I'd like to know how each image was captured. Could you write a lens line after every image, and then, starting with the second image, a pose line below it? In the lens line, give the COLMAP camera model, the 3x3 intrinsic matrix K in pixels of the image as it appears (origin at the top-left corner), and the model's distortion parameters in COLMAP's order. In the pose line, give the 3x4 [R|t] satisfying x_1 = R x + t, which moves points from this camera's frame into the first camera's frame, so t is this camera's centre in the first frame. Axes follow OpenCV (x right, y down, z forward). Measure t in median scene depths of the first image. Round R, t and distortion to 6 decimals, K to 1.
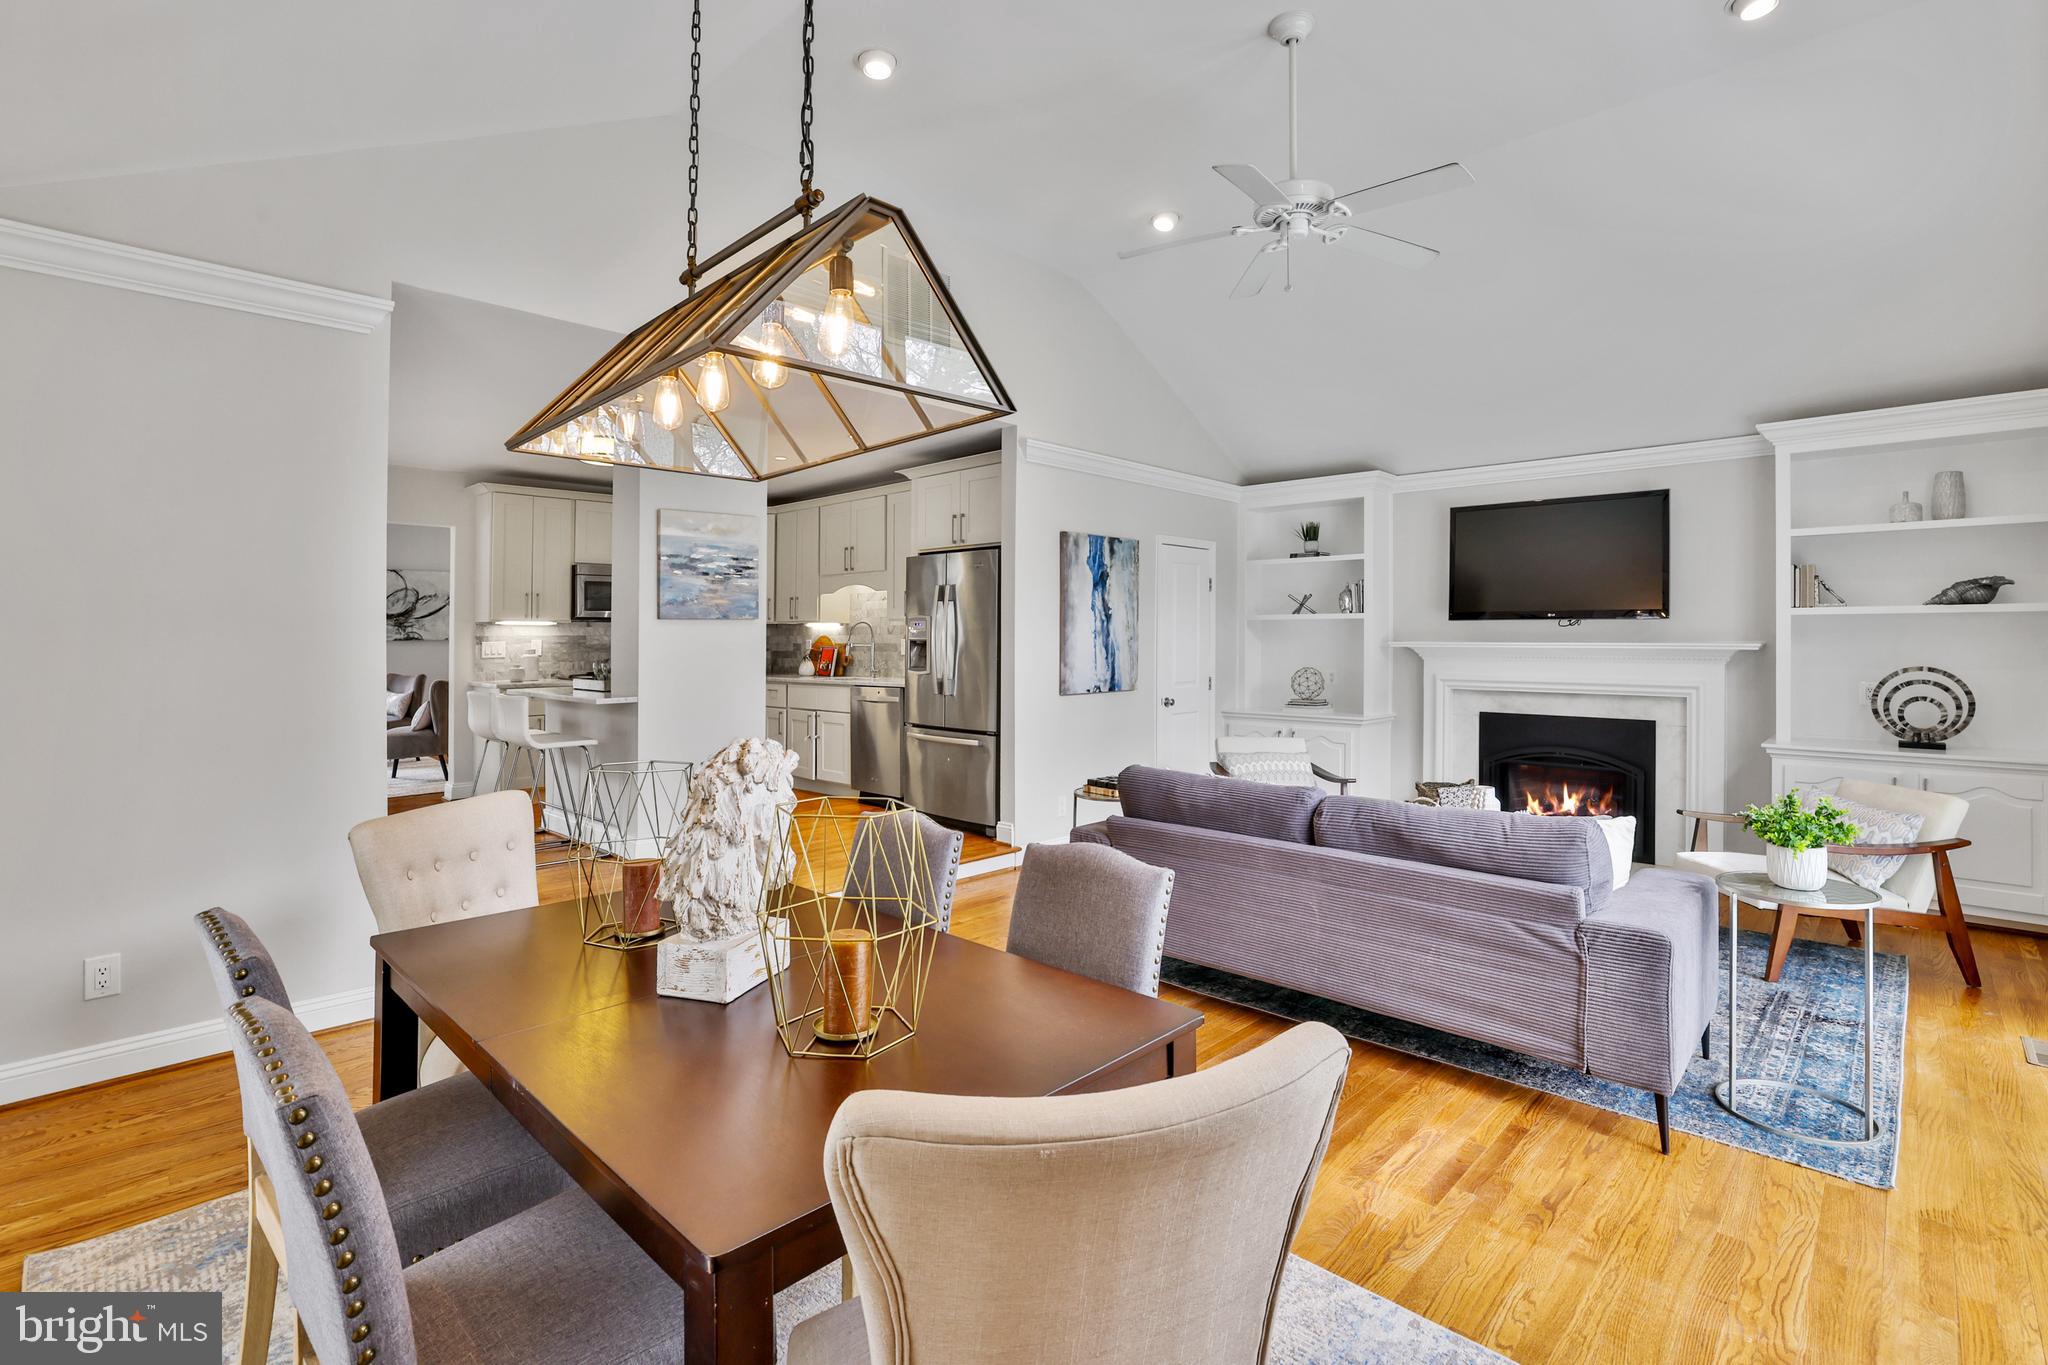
lens RADIAL K [[939.5, 0, 1017.6], [0, 939.5, 636.4], [0, 0, 1]] dist [0.003345, 0.000375]
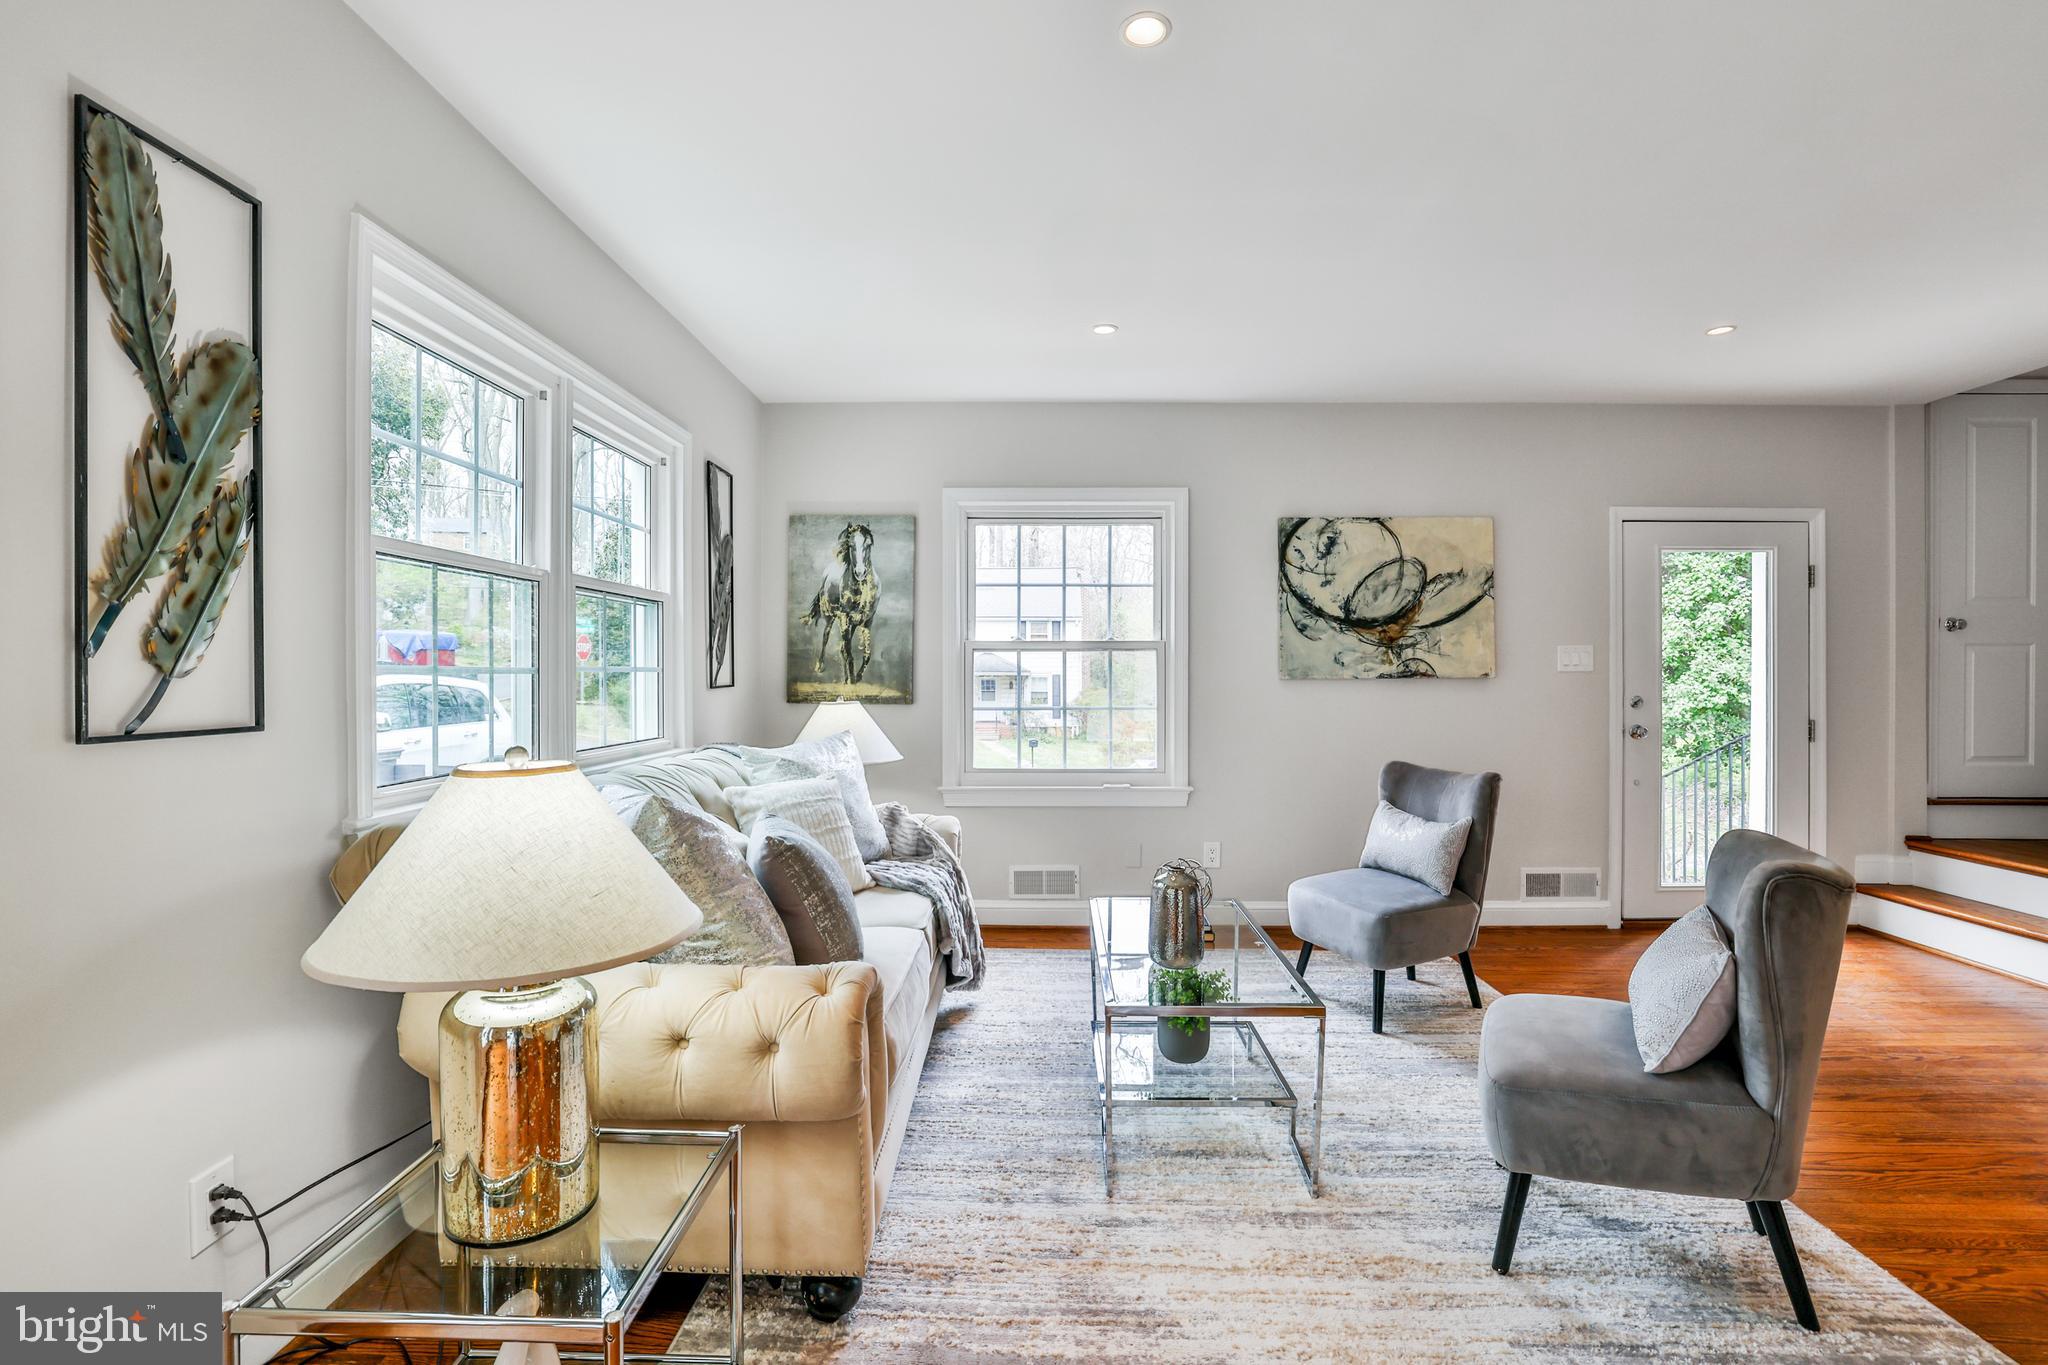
lens RADIAL K [[939.5, 0, 1024.8], [0, 939.5, 682.1], [0, 0, 1]] dist [0.003345, 0.000375]
pose [[0.695929, 0.005935, -0.718086, -0.716881], [-0.001774, 0.999977, 0.006546, 0.005185], [0.718108, -0.003282, 0.695924, 0.895984]]
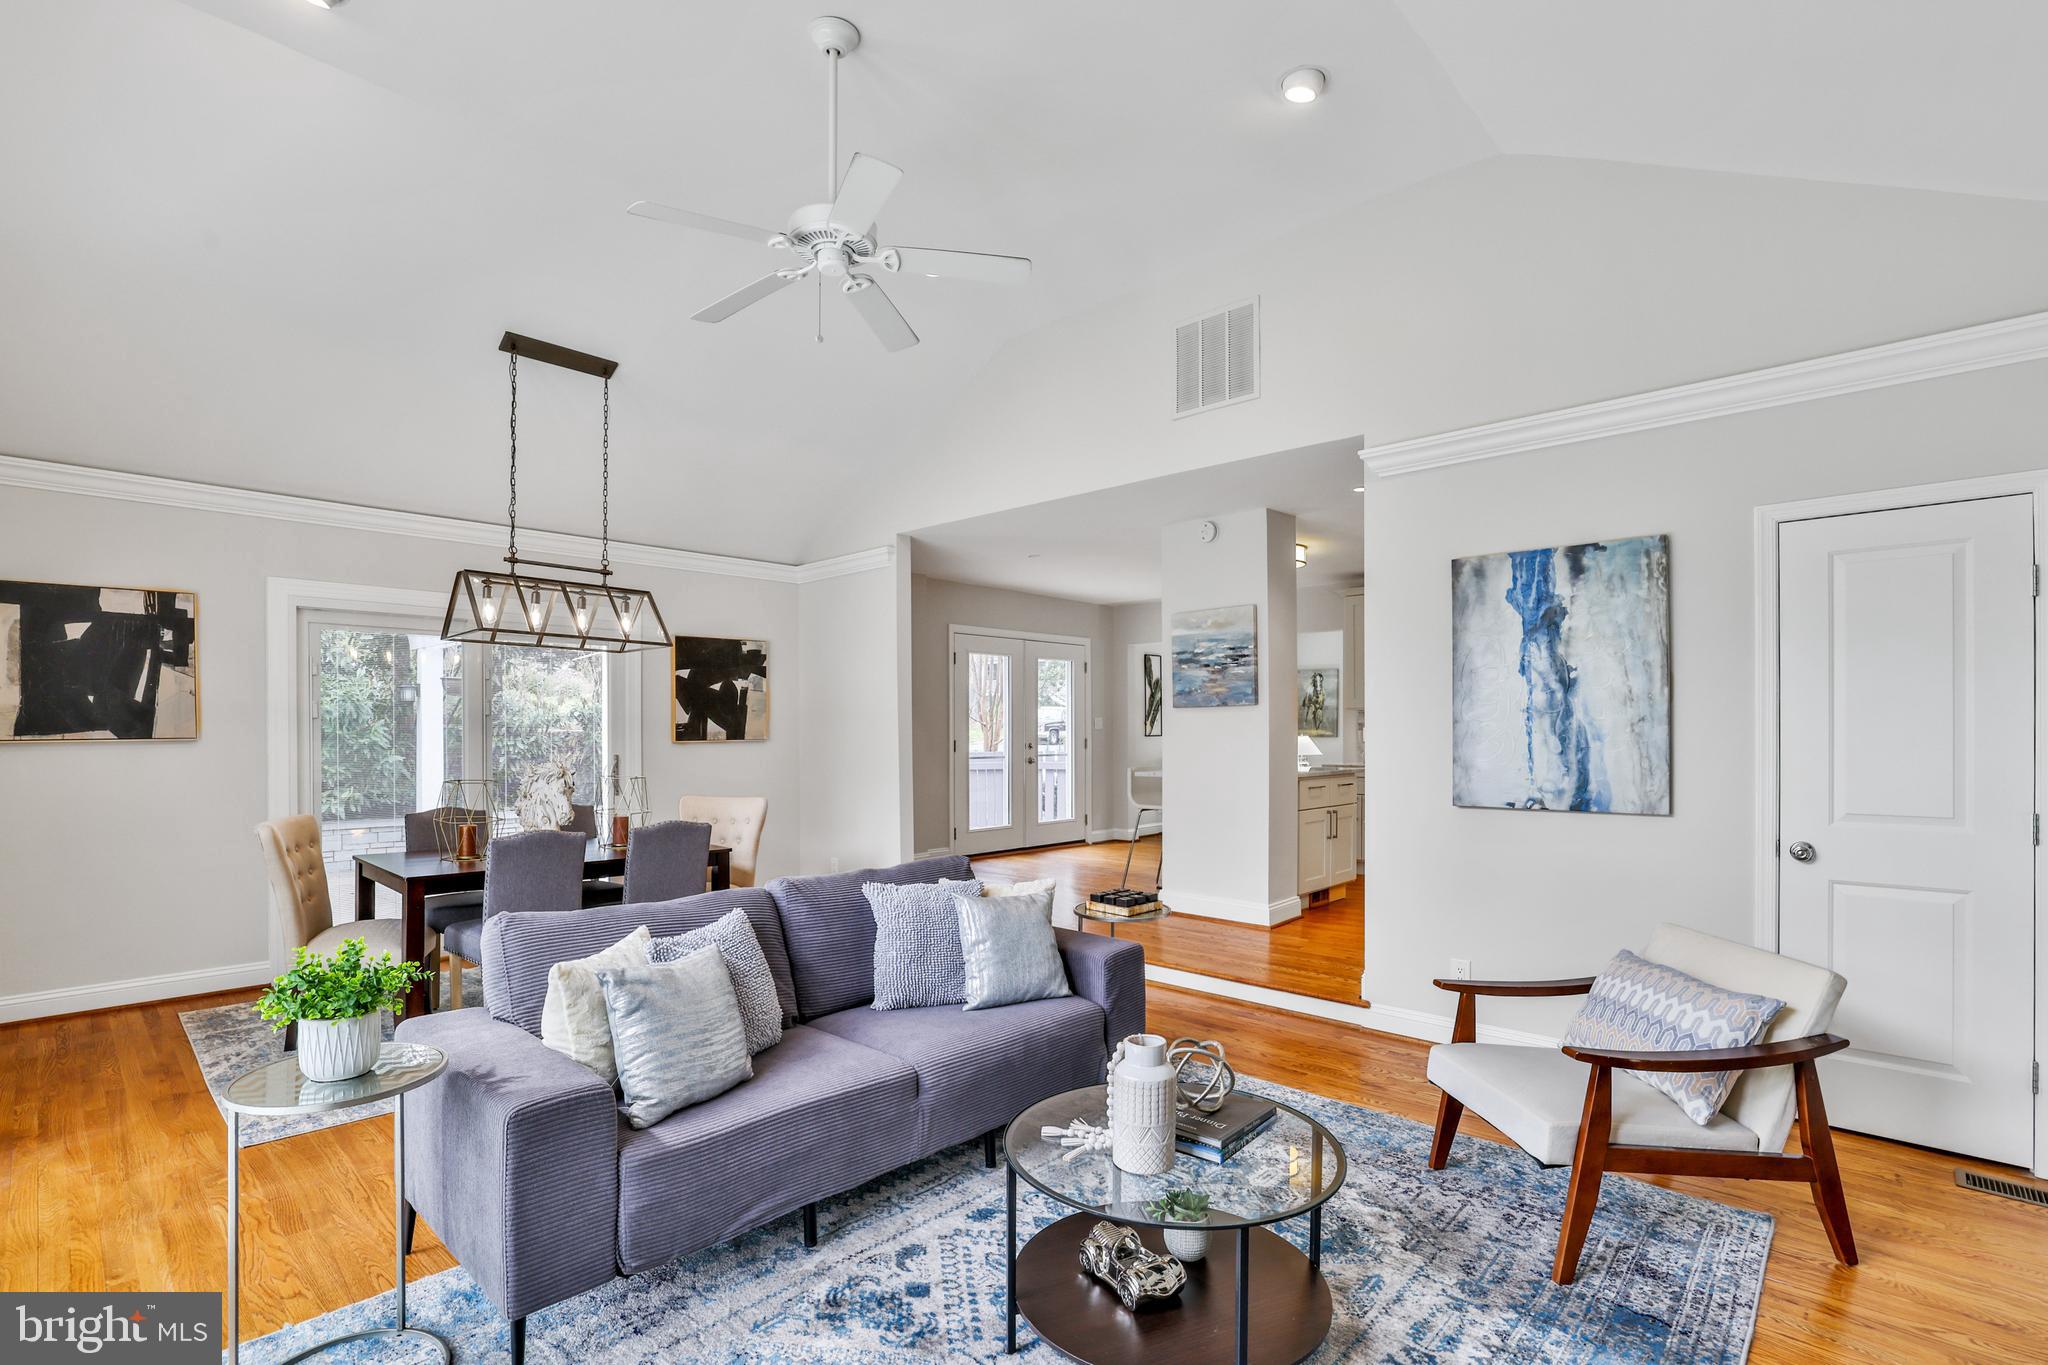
lens RADIAL K [[978.8, 0, 1039.2], [0, 978.8, 729.4], [0, 0, 1]] dist [0.001162, 0.000087]
pose [[0.027385, 0.000978, -0.999624, 0.698674], [0.005423, 0.999985, 0.001127, 0.005383], [0.999610, -0.005452, 0.027379, 0.657996]]
